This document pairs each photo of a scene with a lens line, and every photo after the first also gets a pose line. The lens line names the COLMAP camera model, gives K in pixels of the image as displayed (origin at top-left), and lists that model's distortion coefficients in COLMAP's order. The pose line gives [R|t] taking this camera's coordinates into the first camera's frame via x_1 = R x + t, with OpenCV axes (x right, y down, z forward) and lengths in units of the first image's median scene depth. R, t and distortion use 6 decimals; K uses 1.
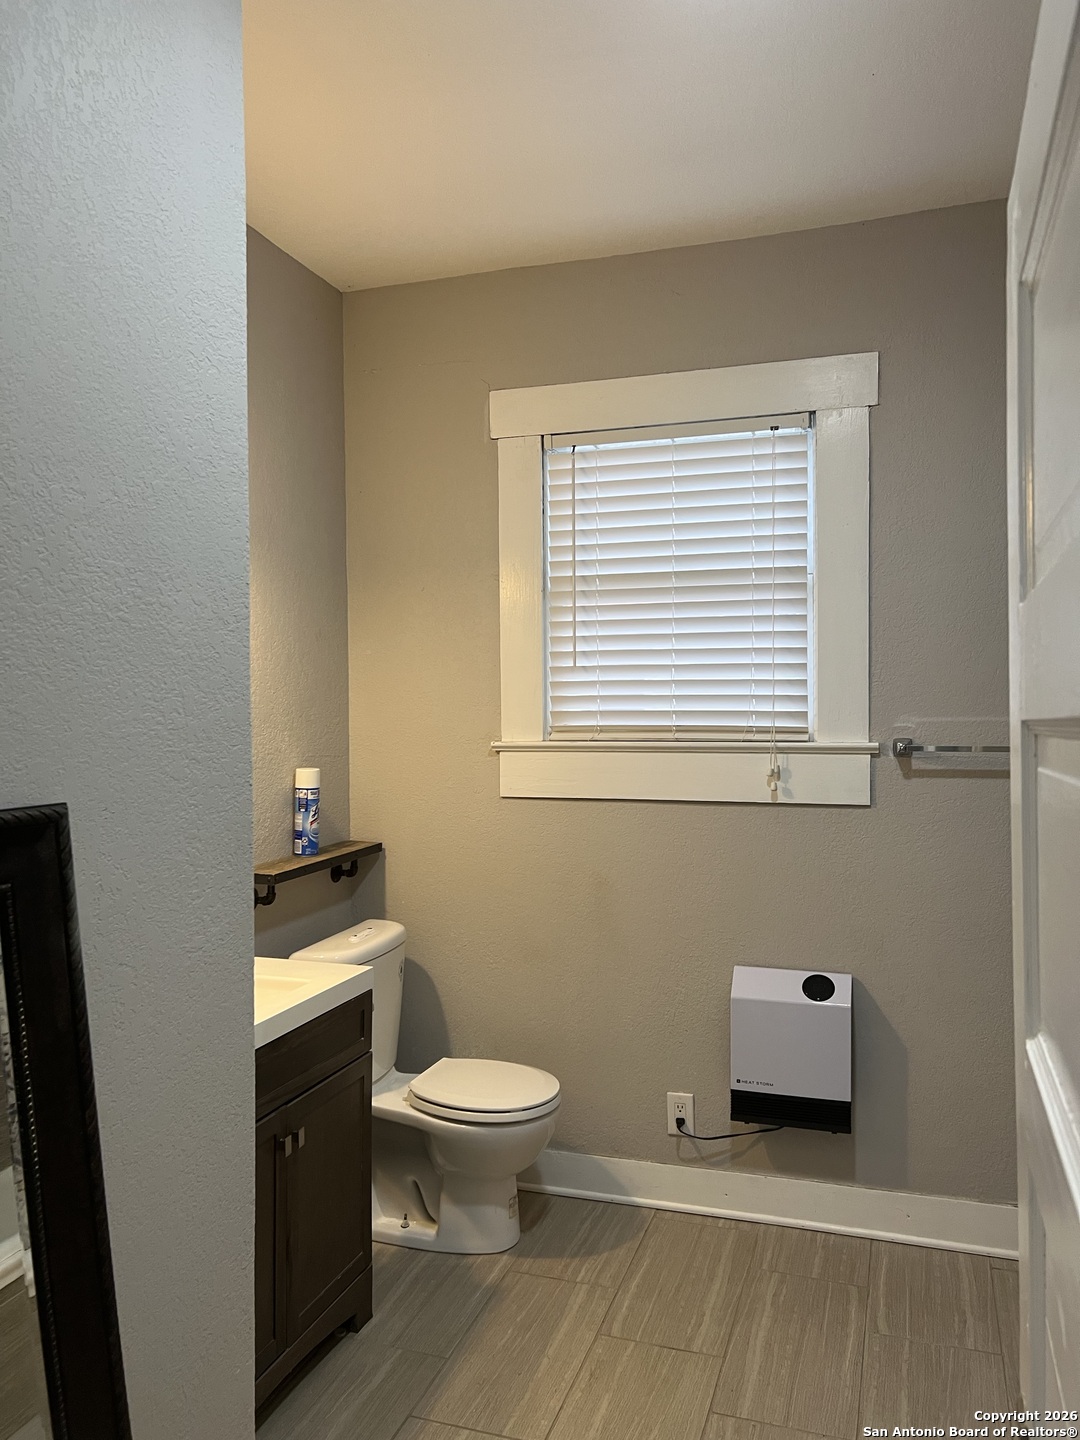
lens RADIAL K [[1093.2, 0, 540.5], [0, 1093.2, 719.3], [0, 0, 1]] dist [0.057325, -0.066516]
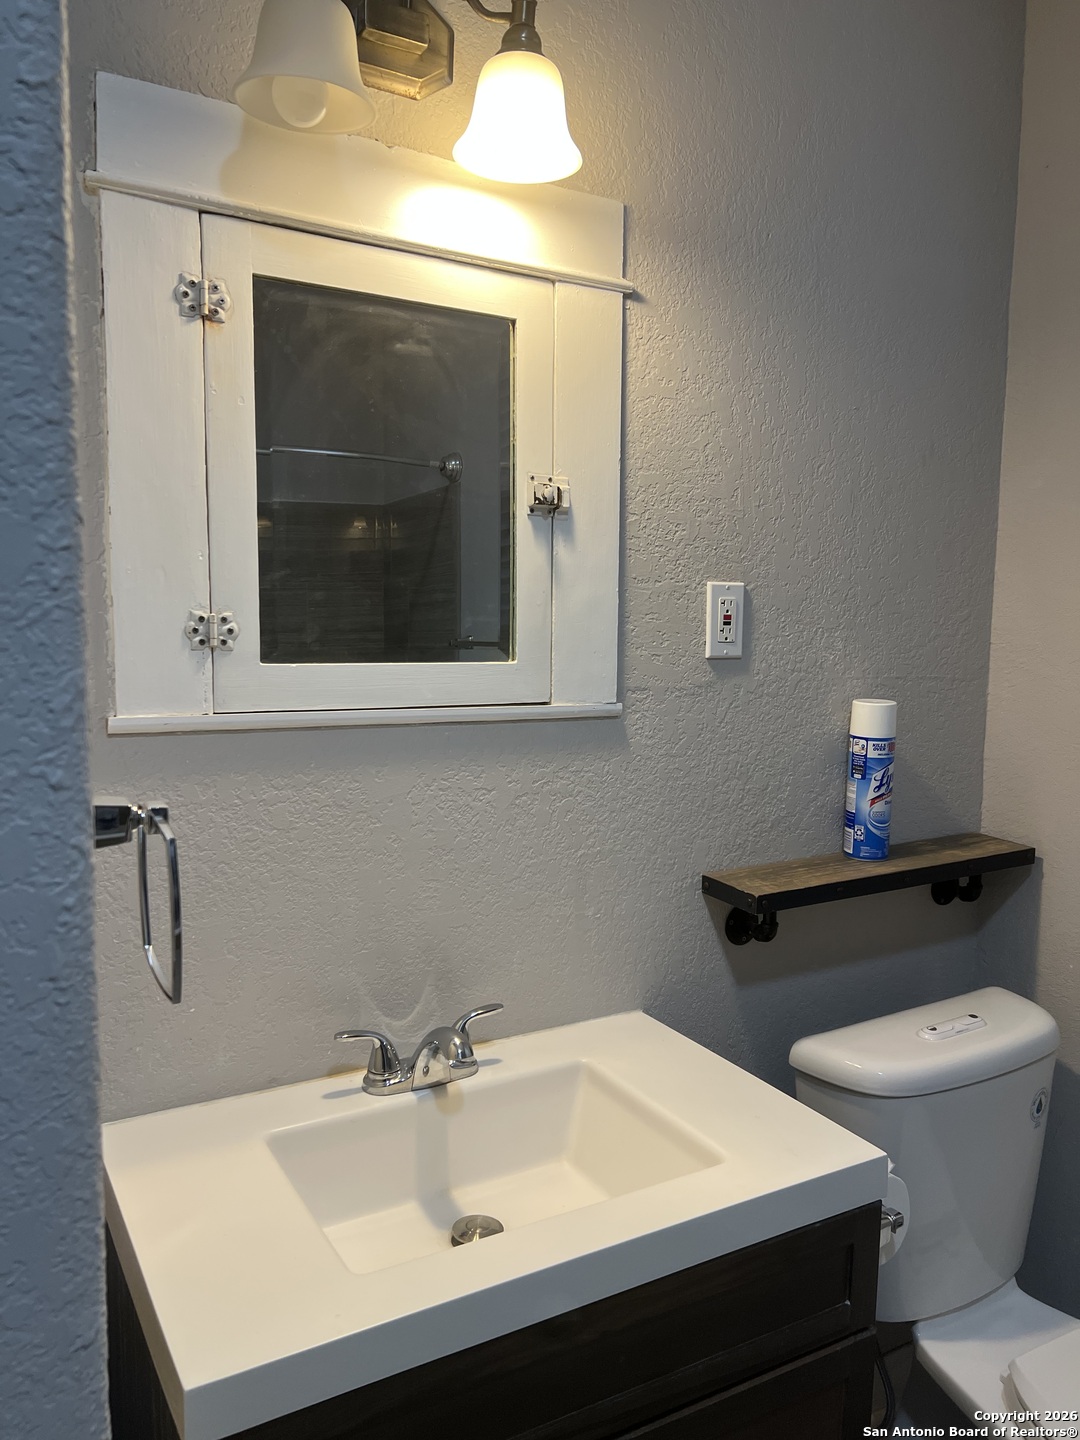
lens RADIAL K [[1093.2, 0, 538.8], [0, 1093.2, 723.1], [0, 0, 1]] dist [0.057325, -0.066516]
pose [[0.755084, 0.081329, -0.650564, 0.016814], [-0.022720, 0.994926, 0.098009, 0.006490], [0.655234, -0.059224, 0.753101, 0.482265]]
